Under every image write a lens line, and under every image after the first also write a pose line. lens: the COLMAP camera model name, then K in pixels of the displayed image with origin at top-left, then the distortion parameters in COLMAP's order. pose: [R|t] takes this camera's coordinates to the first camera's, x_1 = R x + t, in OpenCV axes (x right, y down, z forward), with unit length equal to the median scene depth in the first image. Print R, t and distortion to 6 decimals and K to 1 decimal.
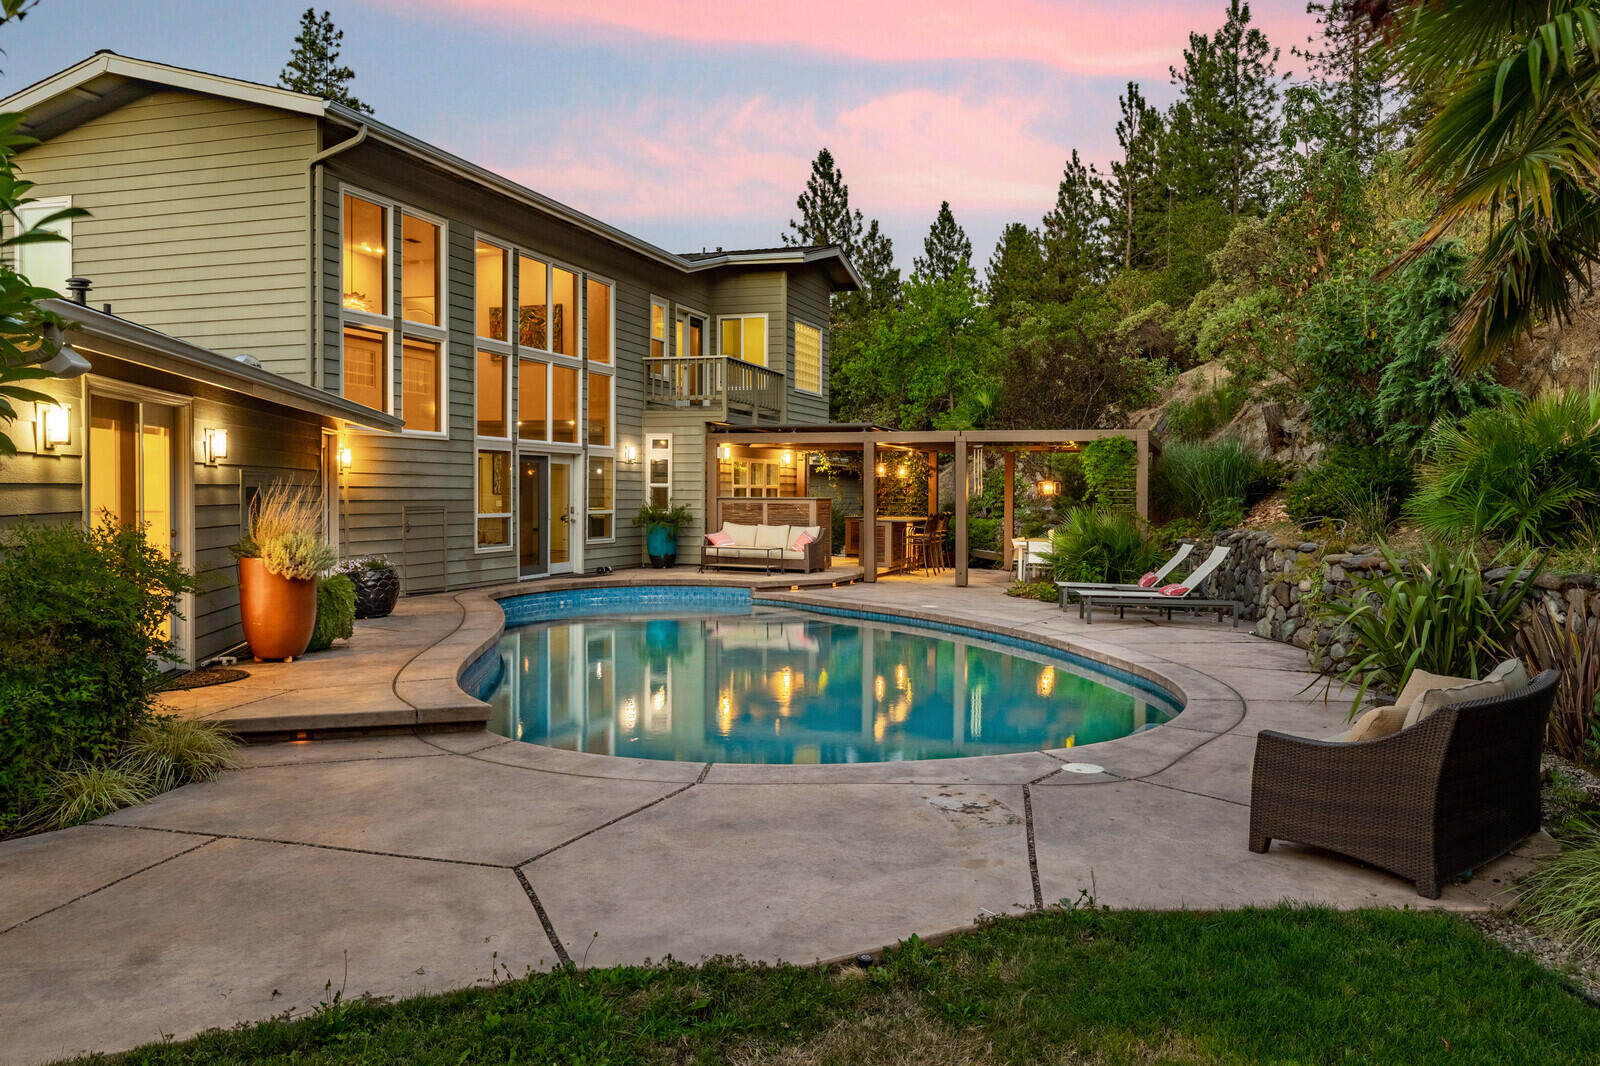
lens RADIAL K [[1144.6, 0, 800.6], [0, 1144.6, 517.0], [0, 0, 1]] dist [-0.006357, 0.009125]
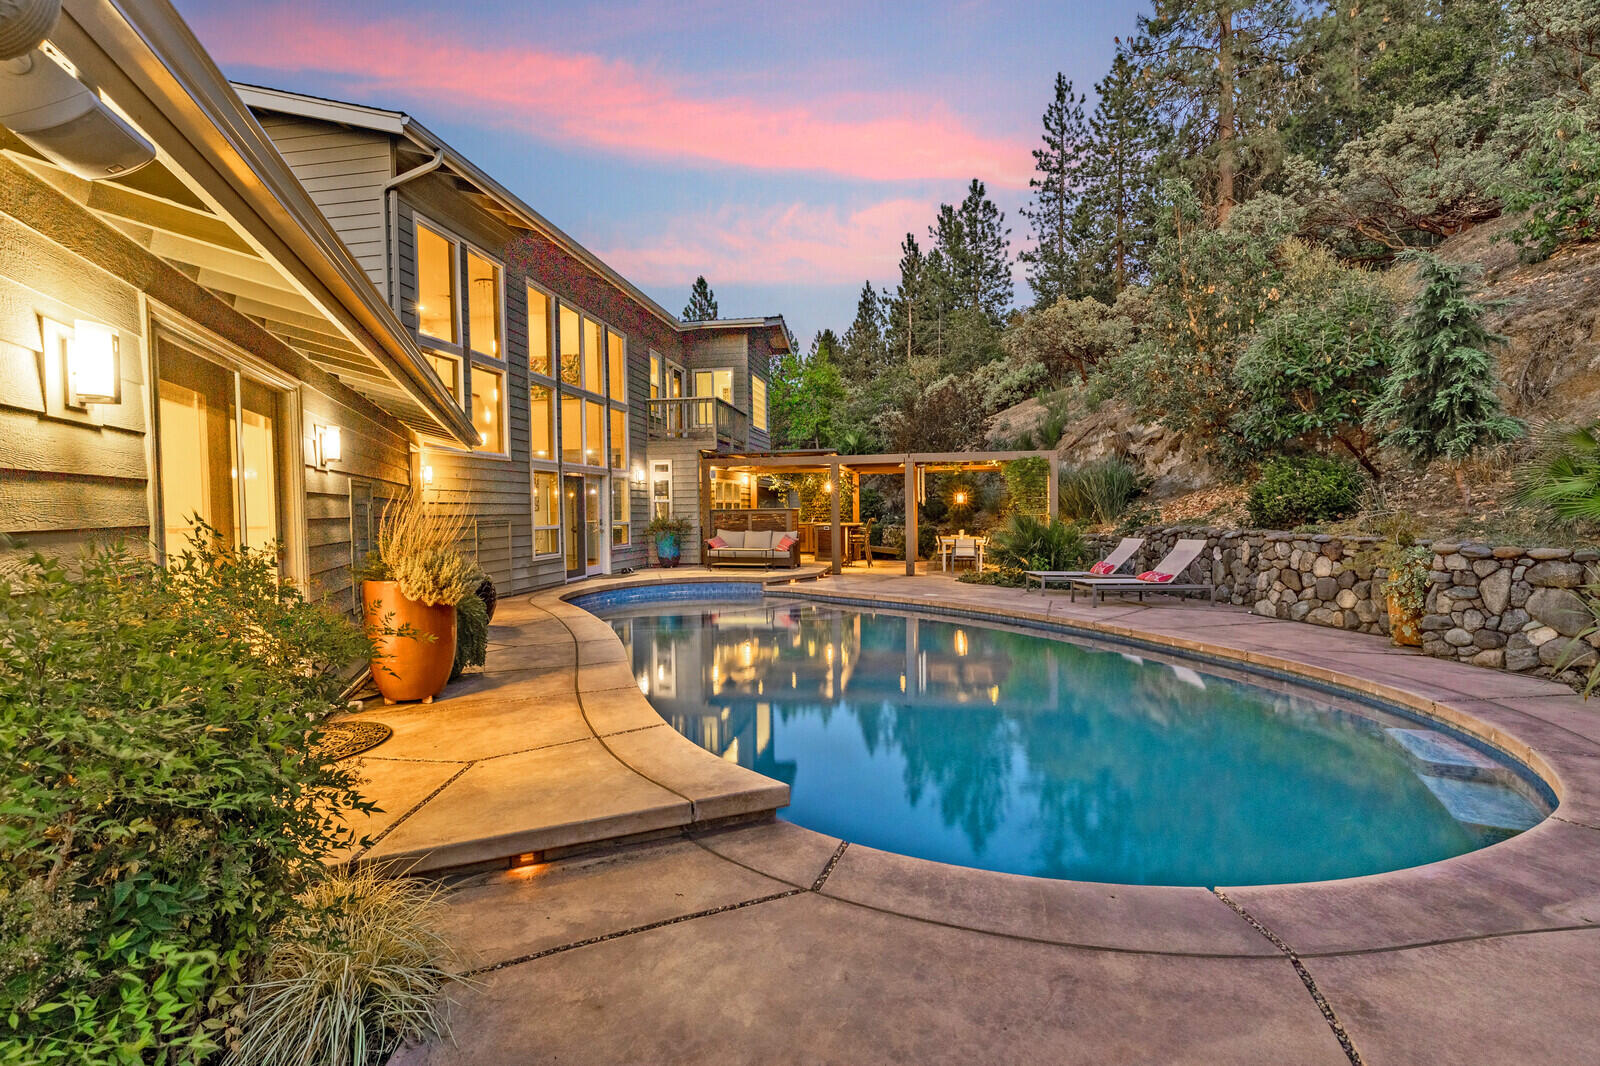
lens RADIAL K [[731.9, 0, 760.7], [0, 731.9, 537.4], [0, 0, 1]] dist [0.003312, -0.000370]
pose [[0.991353, -0.023258, 0.129147, -0.125082], [0.021243, 0.999631, 0.016957, 0.000495], [-0.129494, -0.014066, 0.991480, 0.200391]]
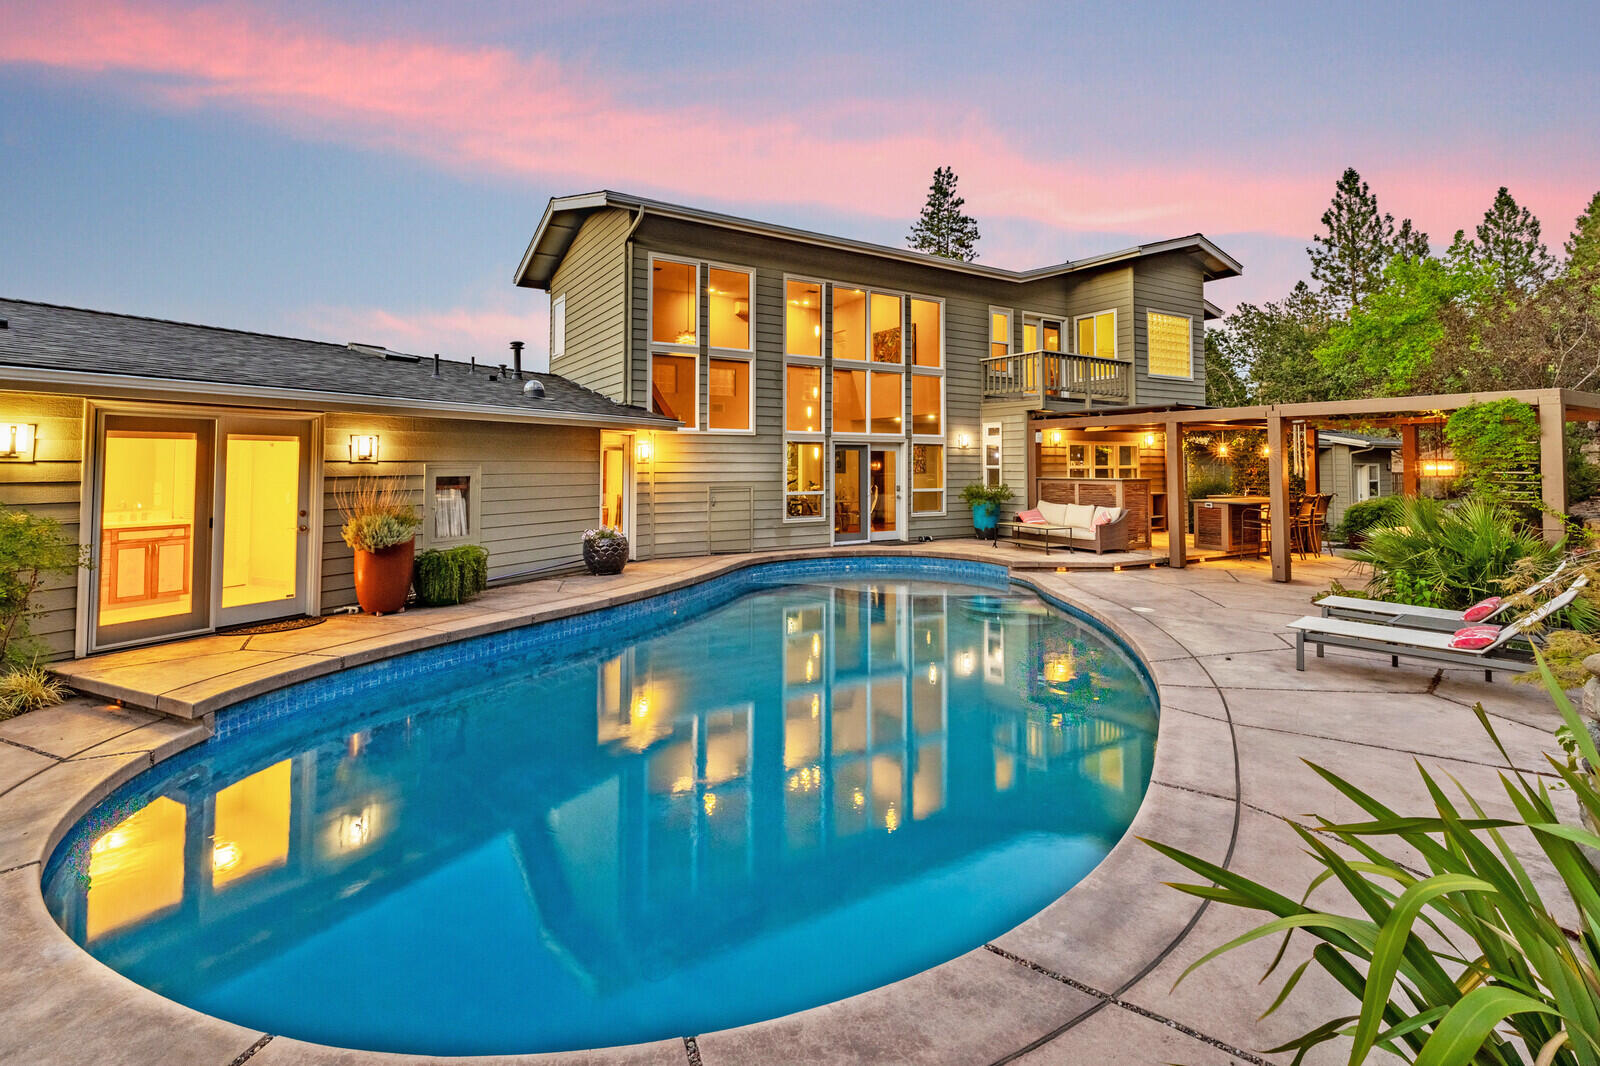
lens RADIAL K [[731.9, 0, 779.8], [0, 731.9, 447.3], [0, 0, 1]] dist [0.003312, -0.000370]
pose [[0.765695, -0.021433, -0.642846, 0.196112], [-0.008977, 0.998991, -0.043999, -0.013582], [0.643141, 0.039461, 0.764730, 0.302310]]
